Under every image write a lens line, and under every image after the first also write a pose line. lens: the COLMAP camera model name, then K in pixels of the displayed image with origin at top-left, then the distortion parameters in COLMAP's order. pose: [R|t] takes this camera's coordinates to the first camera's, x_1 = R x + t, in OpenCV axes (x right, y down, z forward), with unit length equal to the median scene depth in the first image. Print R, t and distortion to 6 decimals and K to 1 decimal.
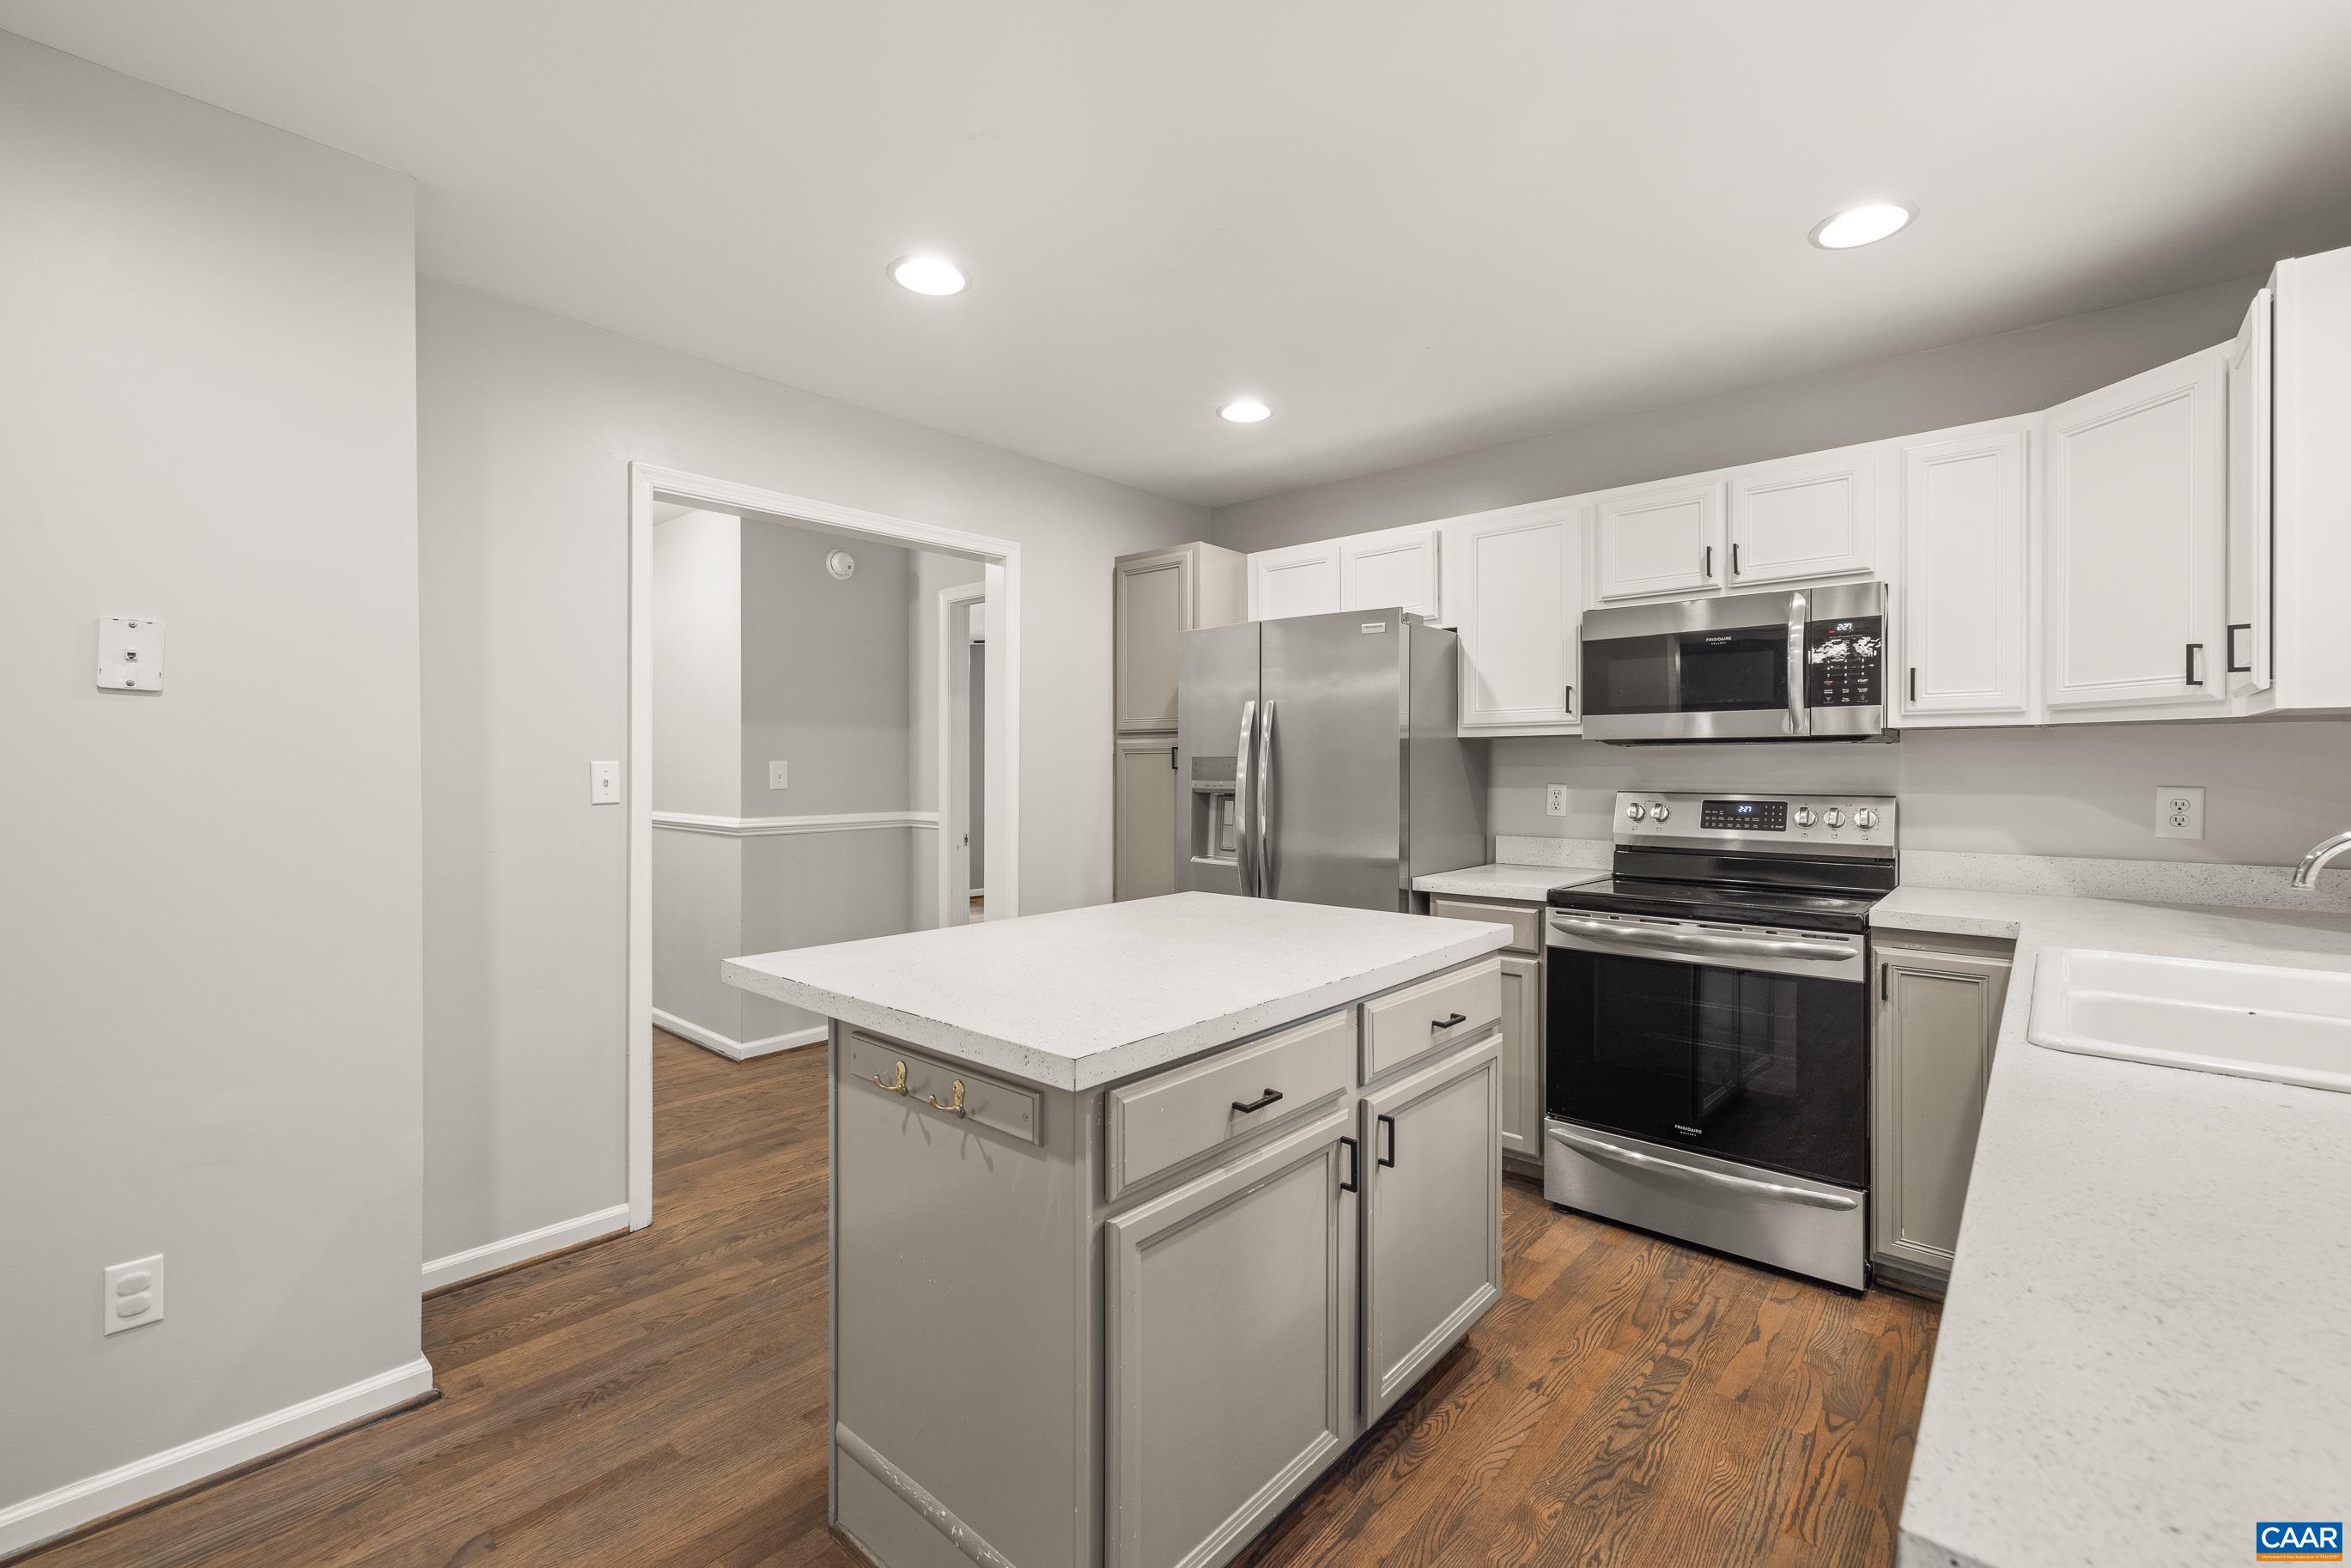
lens RADIAL K [[992.2, 0, 1169.5], [0, 992.2, 772.4], [0, 0, 1]] dist [0.002276, 0.000486]
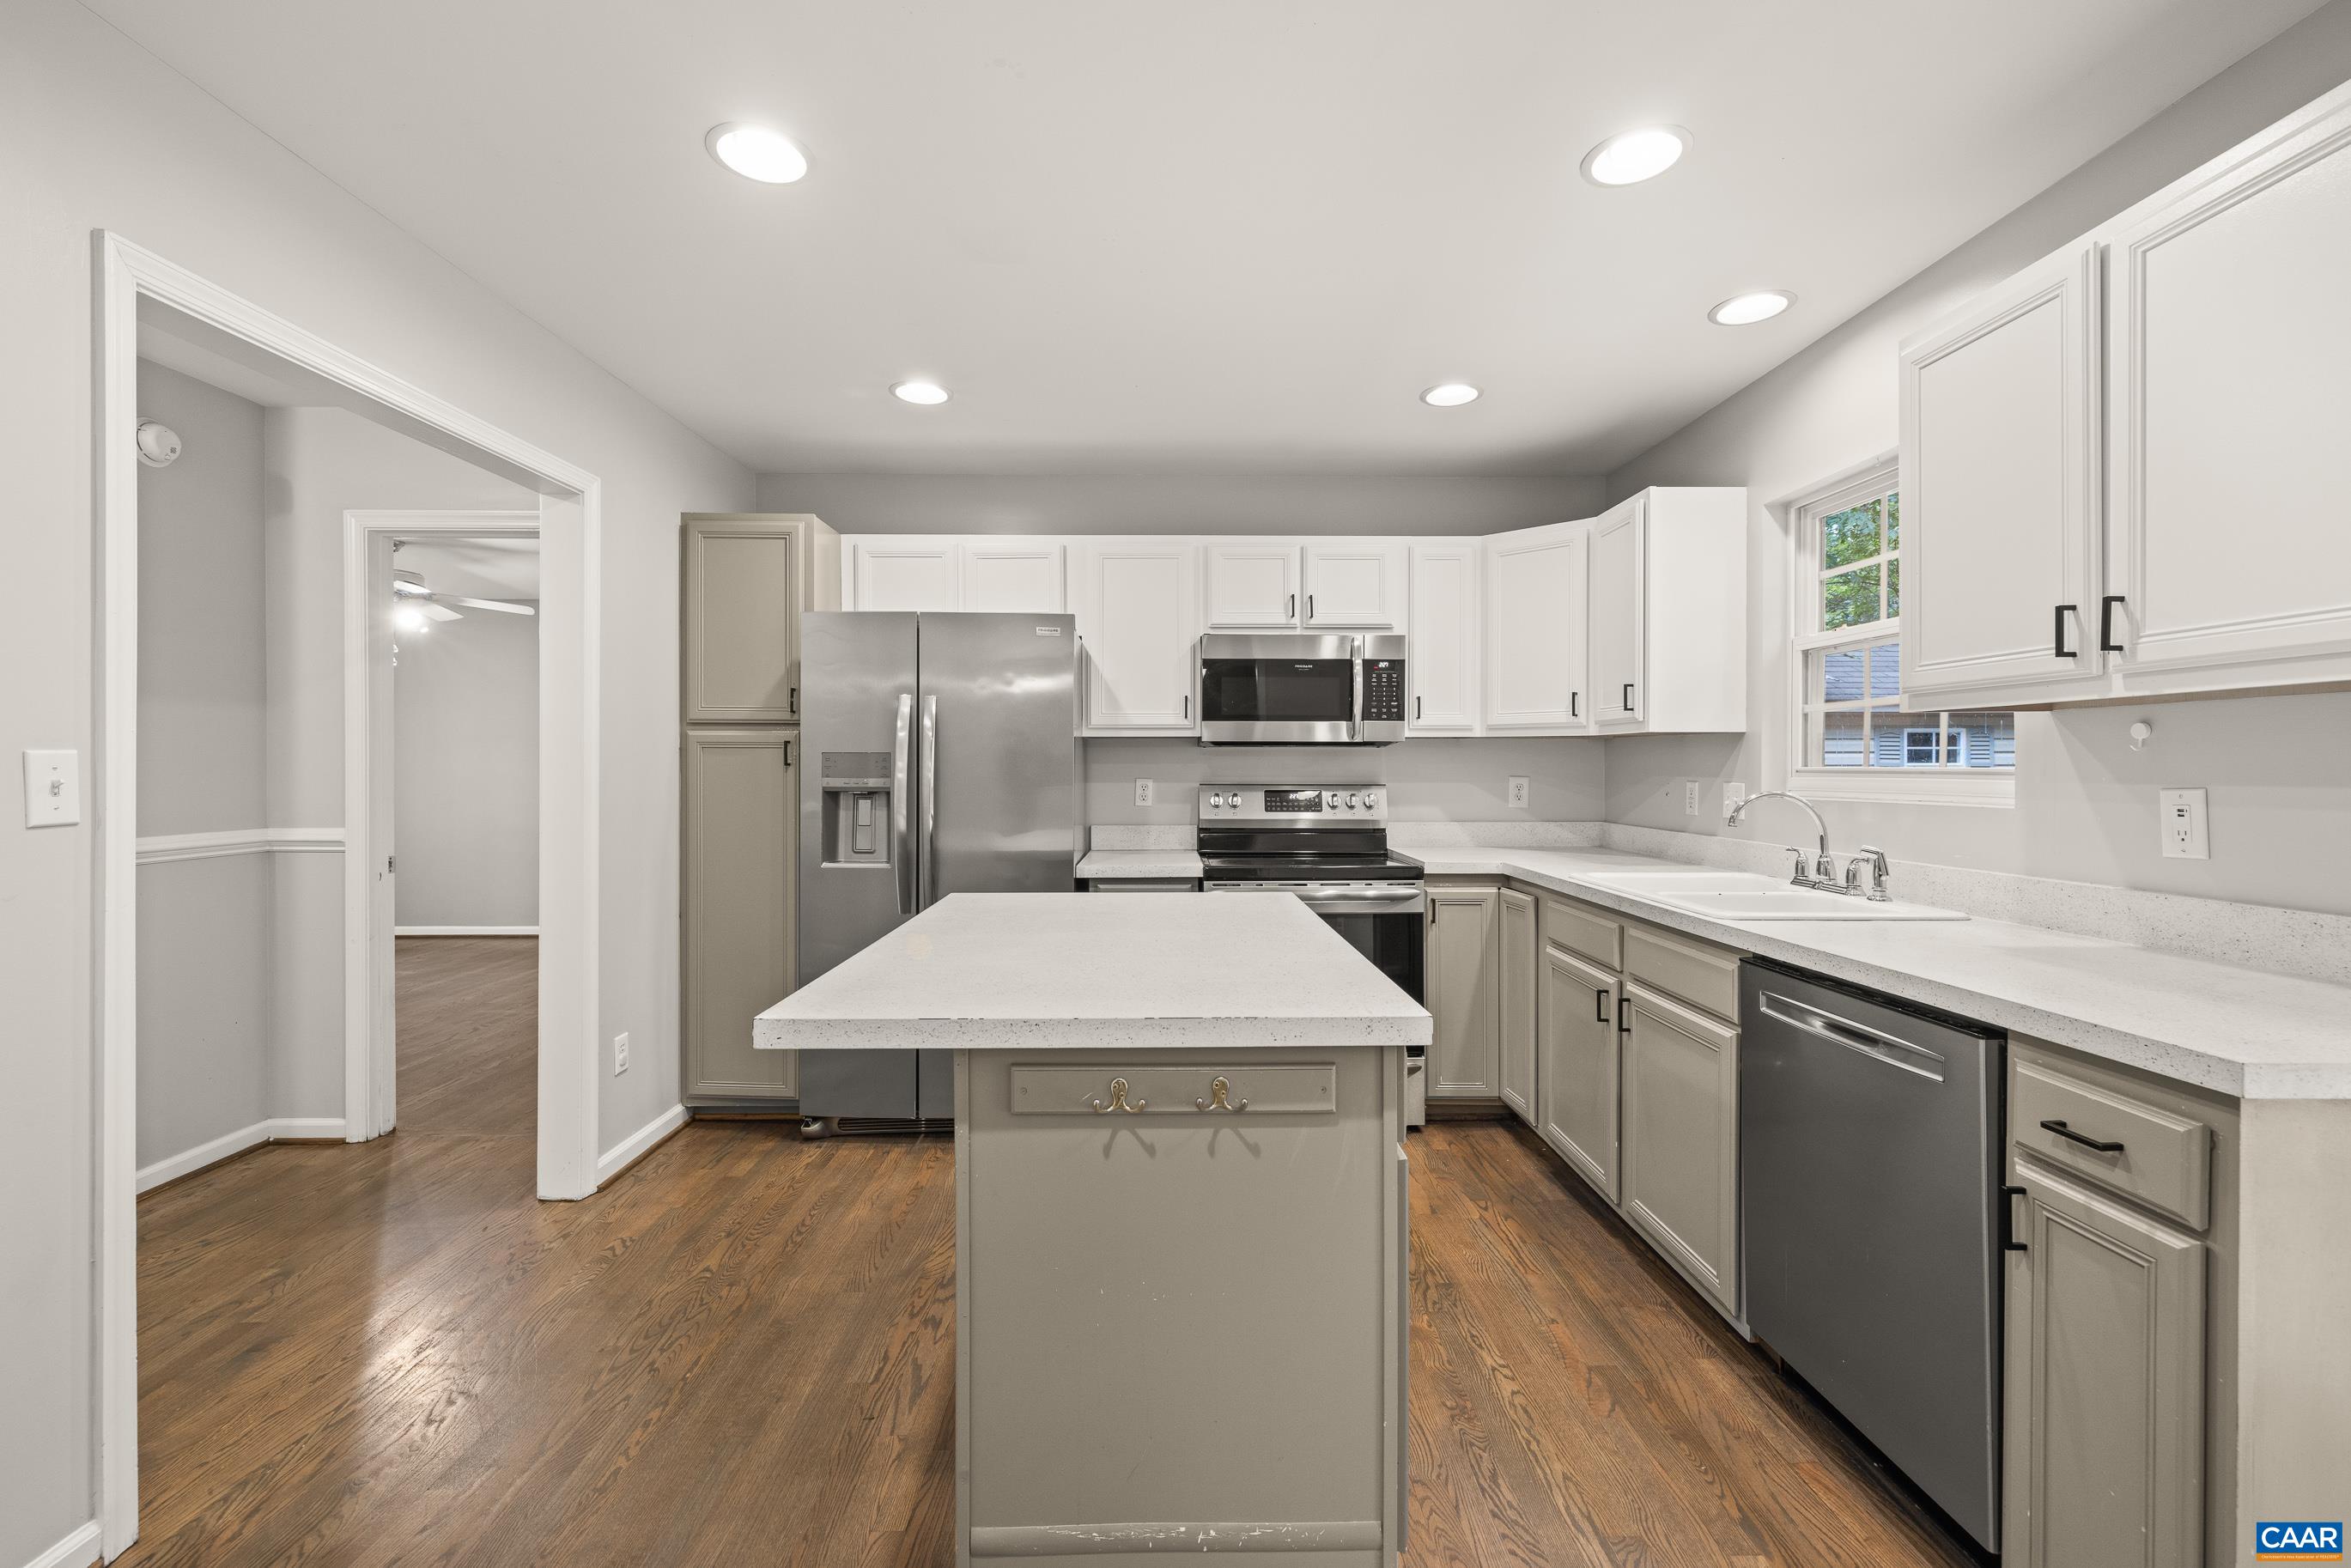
lens RADIAL K [[992.2, 0, 1174.7], [0, 992.2, 773.0], [0, 0, 1]] dist [0.002276, 0.000486]
pose [[0.738653, -0.004554, 0.674070, -0.414493], [0.002369, 0.999989, 0.004160, 0.000575], [-0.674082, -0.001475, 0.738655, 0.134406]]
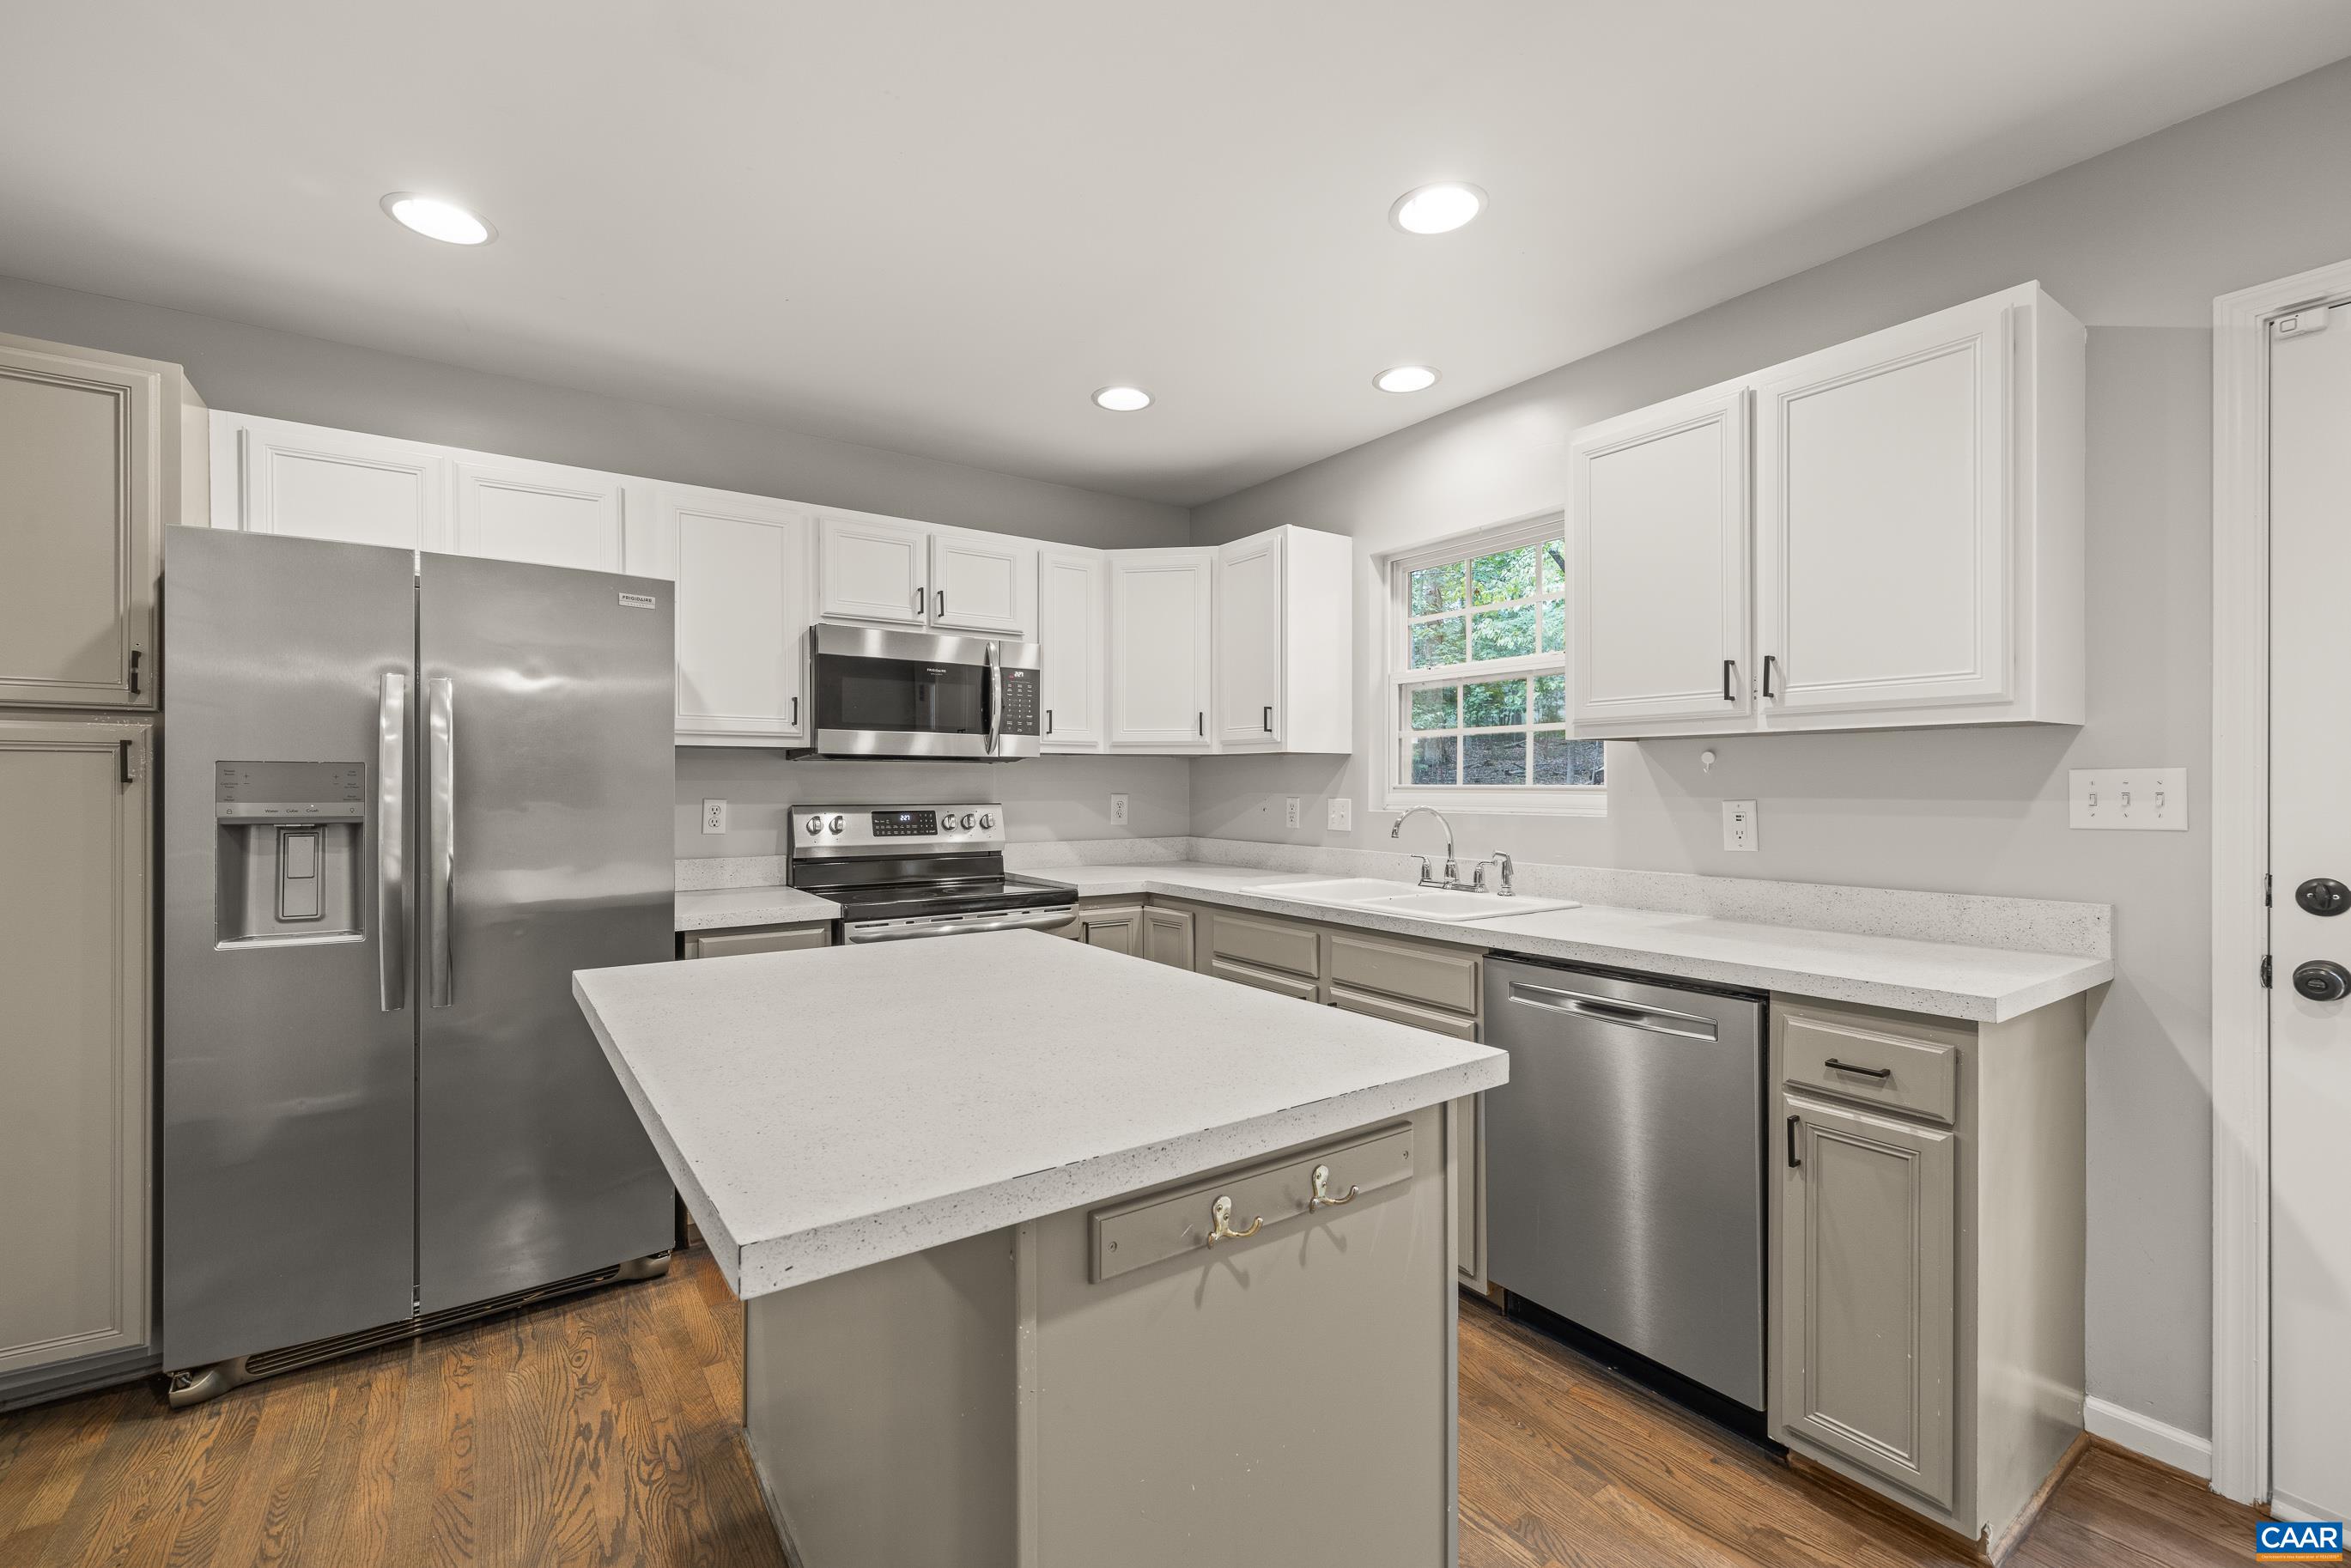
lens RADIAL K [[992.2, 0, 1178.8], [0, 992.2, 787.9], [0, 0, 1]] dist [0.002276, 0.000486]
pose [[0.227961, -0.003665, 0.973663, -0.464004], [0.003270, 0.999990, 0.002998, -0.000170], [-0.973665, 0.002501, 0.227971, 0.419775]]
